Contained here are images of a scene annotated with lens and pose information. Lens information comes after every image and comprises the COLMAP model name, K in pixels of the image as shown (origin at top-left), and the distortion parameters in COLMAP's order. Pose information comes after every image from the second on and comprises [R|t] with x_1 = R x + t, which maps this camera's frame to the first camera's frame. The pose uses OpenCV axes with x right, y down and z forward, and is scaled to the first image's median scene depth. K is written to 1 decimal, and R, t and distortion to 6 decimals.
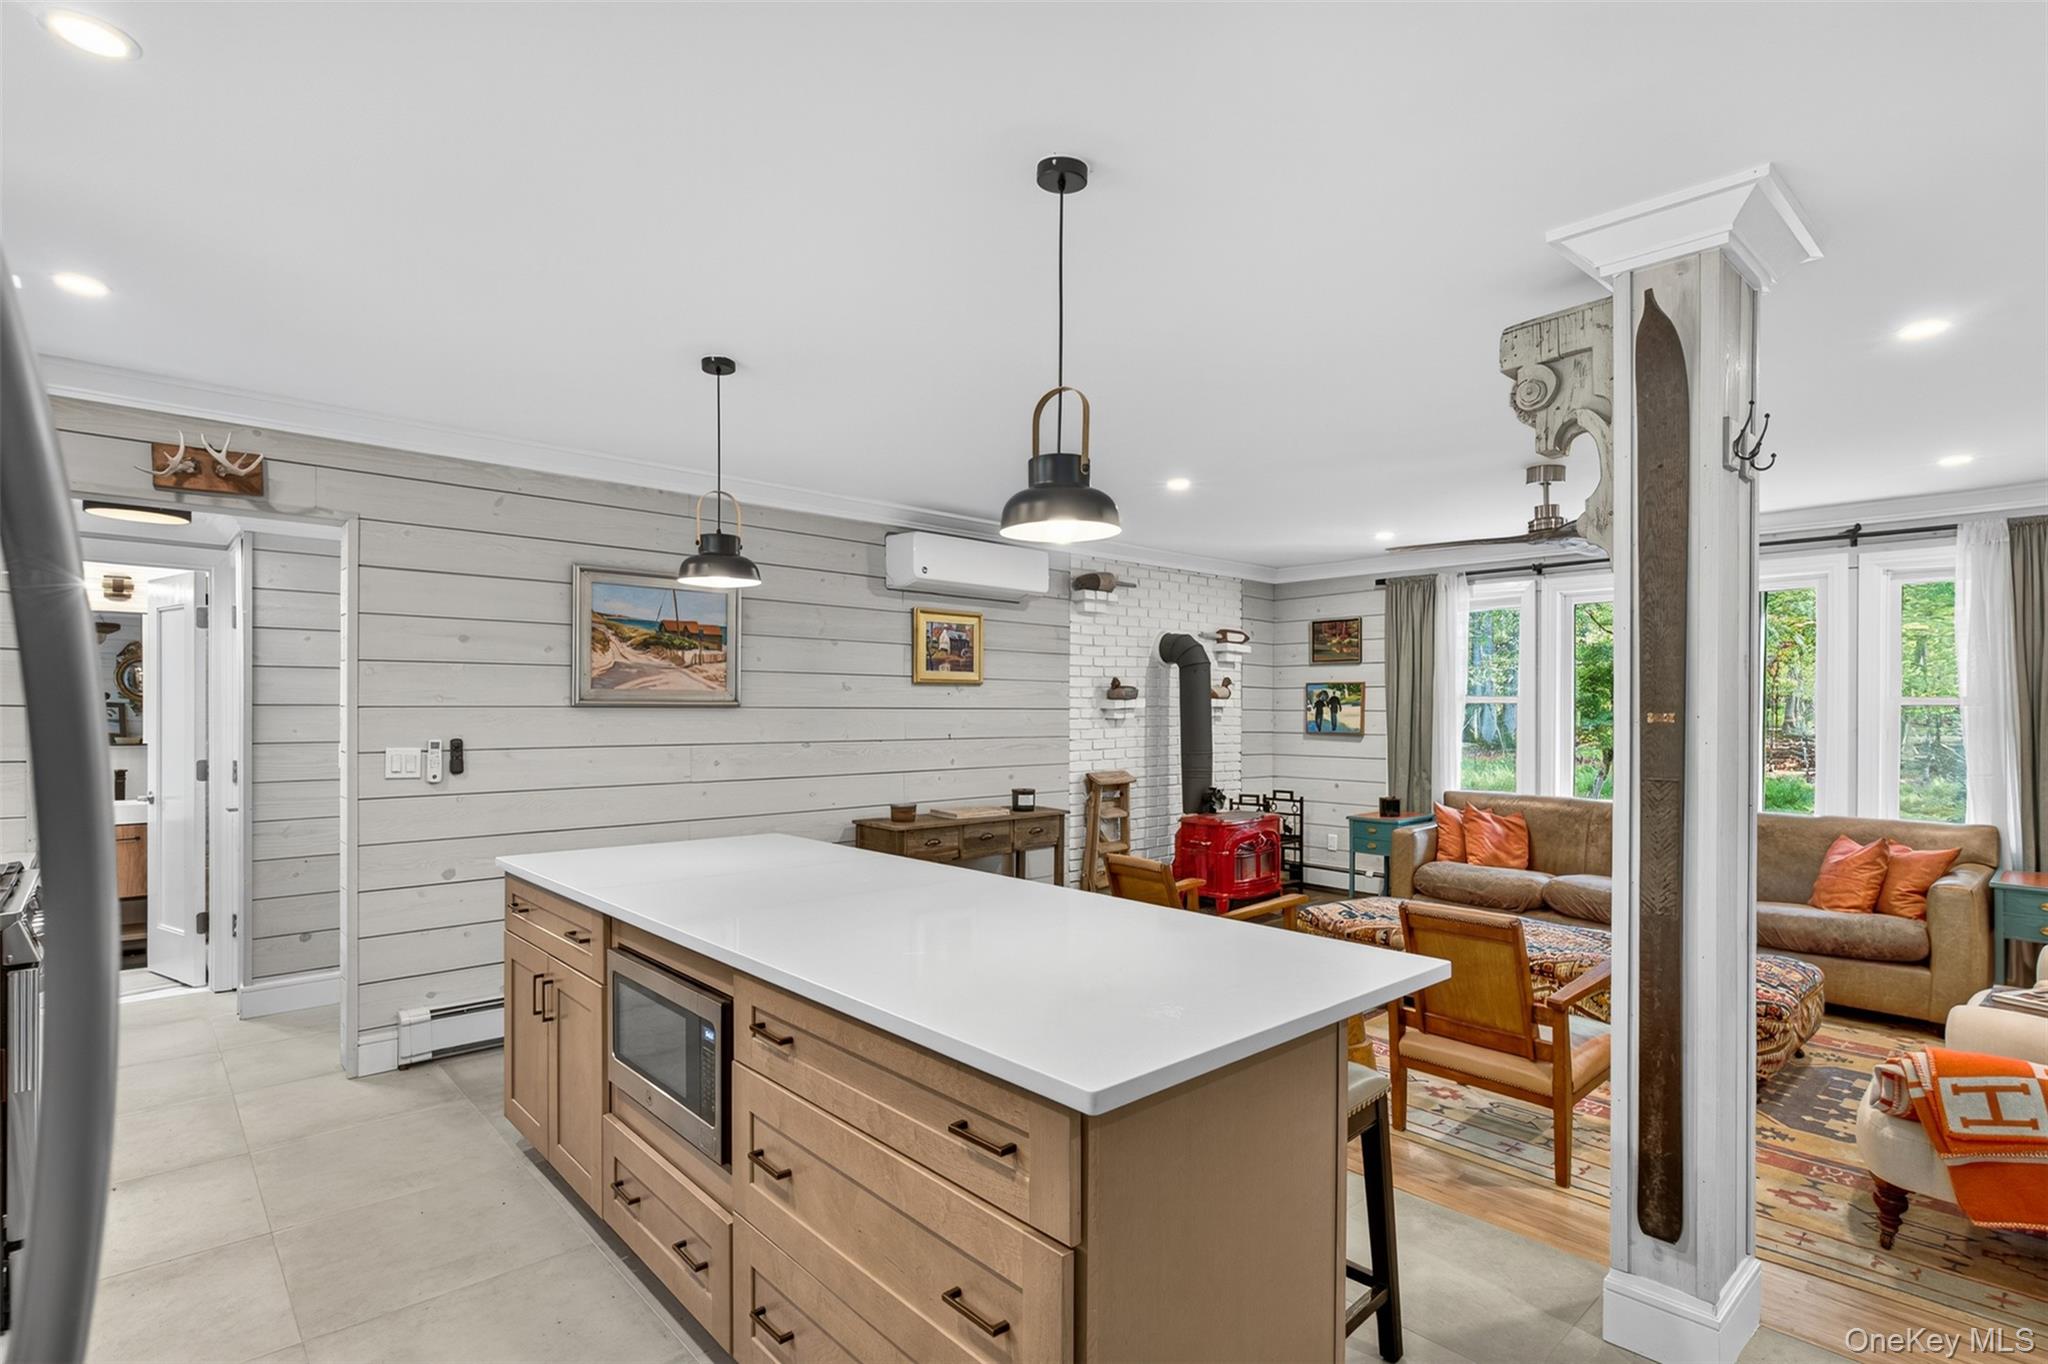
lens RADIAL K [[991.1, 0, 1024.8], [0, 991.1, 719.1], [0, 0, 1]] dist [-0.002181, -0.000434]
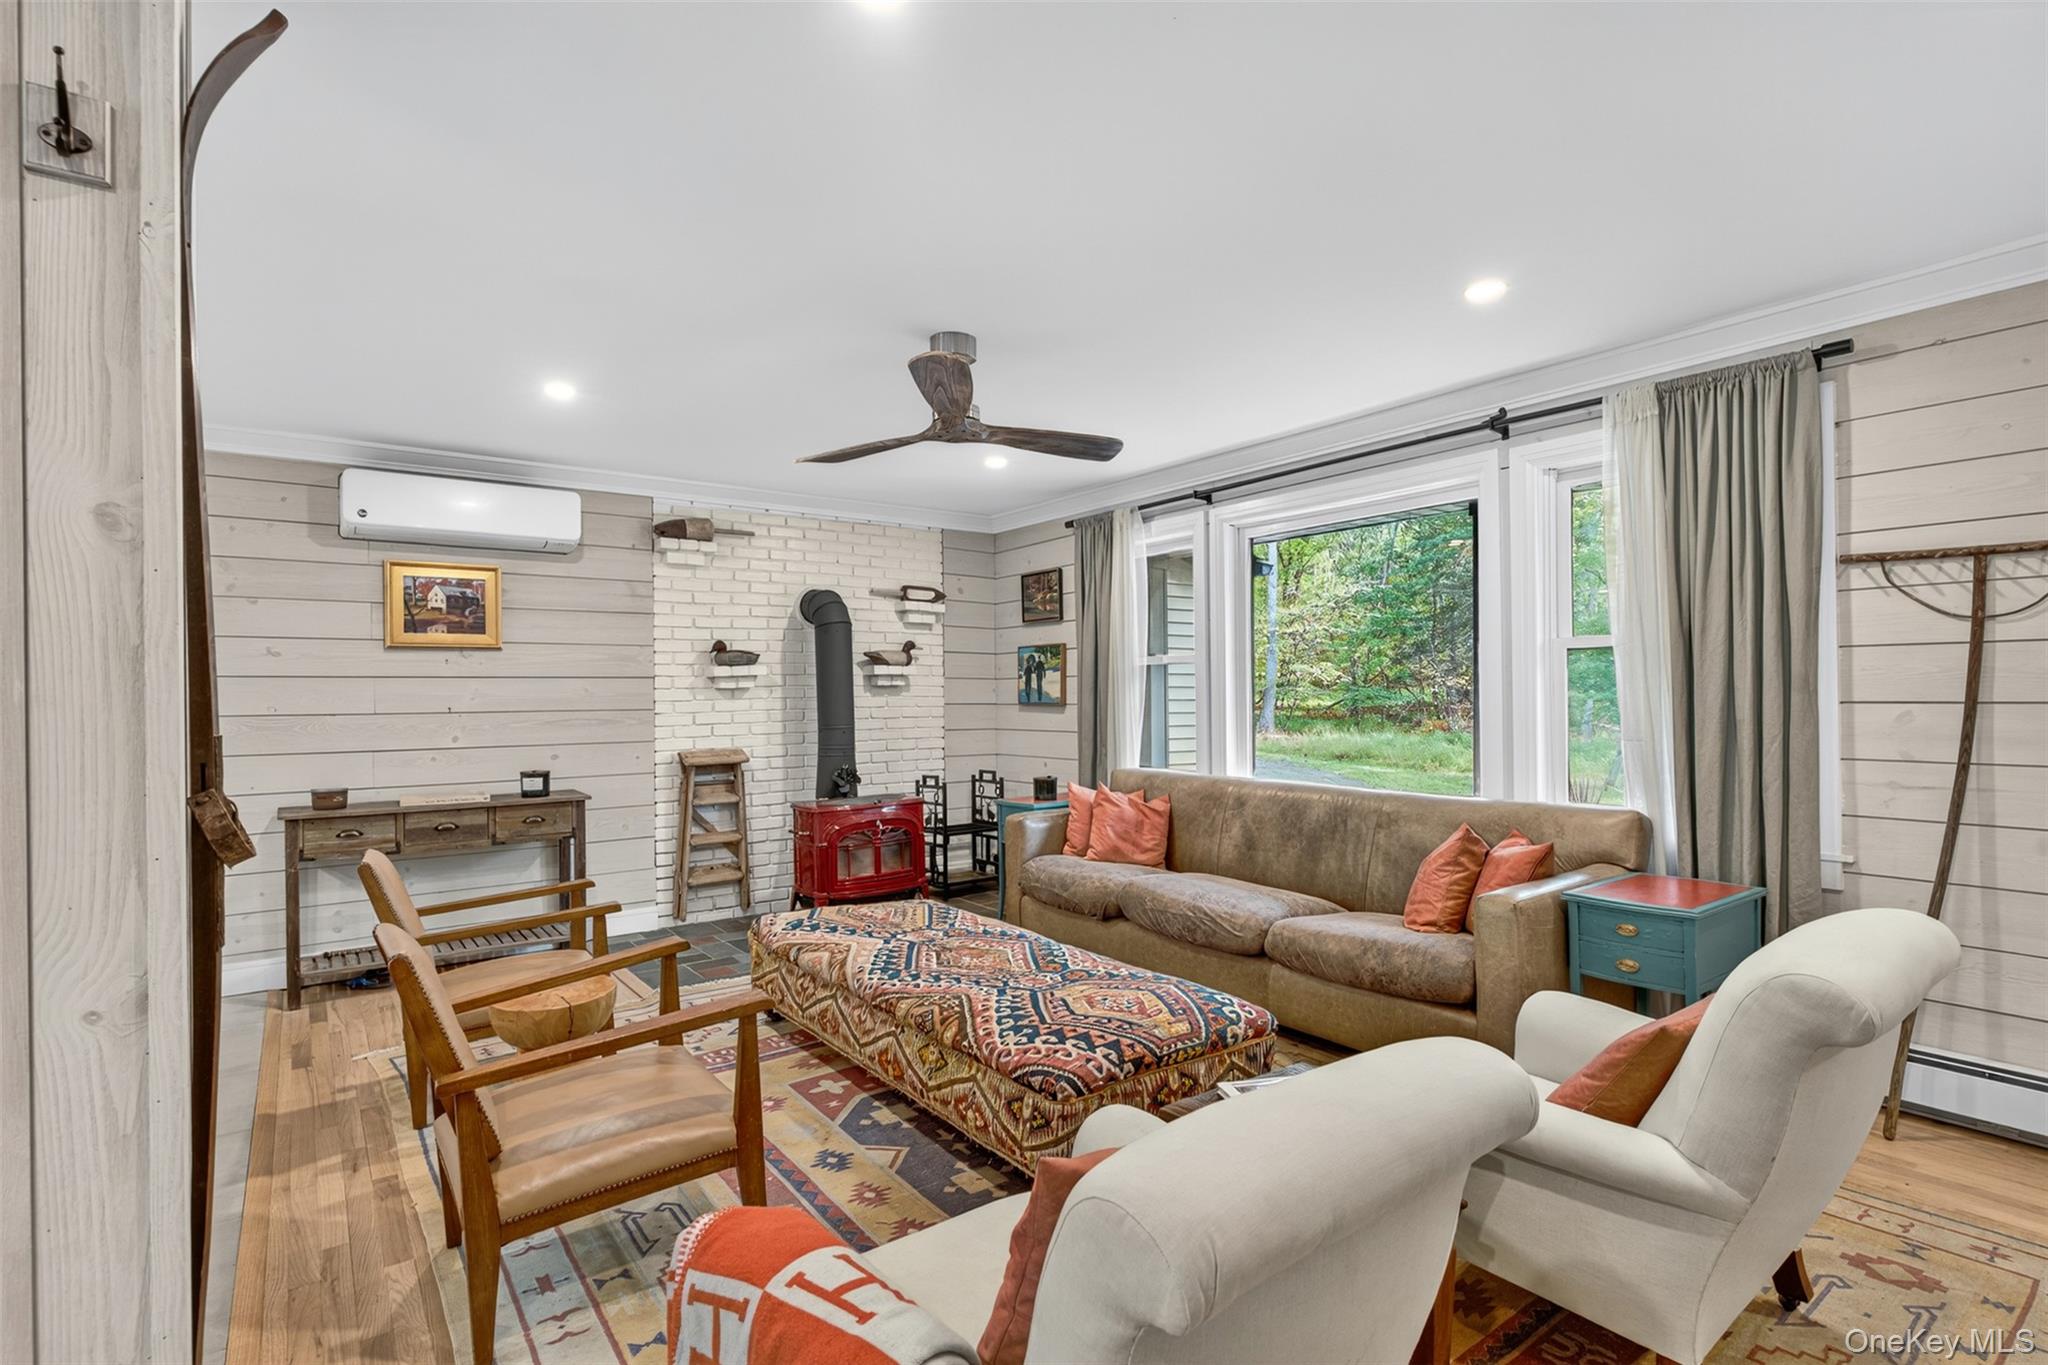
lens RADIAL K [[976.9, 0, 1025.8], [0, 976.9, 707.4], [0, 0, 1]] dist [0.001339, -0.000591]
pose [[0.994871, -0.013202, -0.100291, 0.439354], [0.013516, 0.999906, 0.002453, 0.017443], [0.100249, -0.003796, 0.994955, 0.178937]]
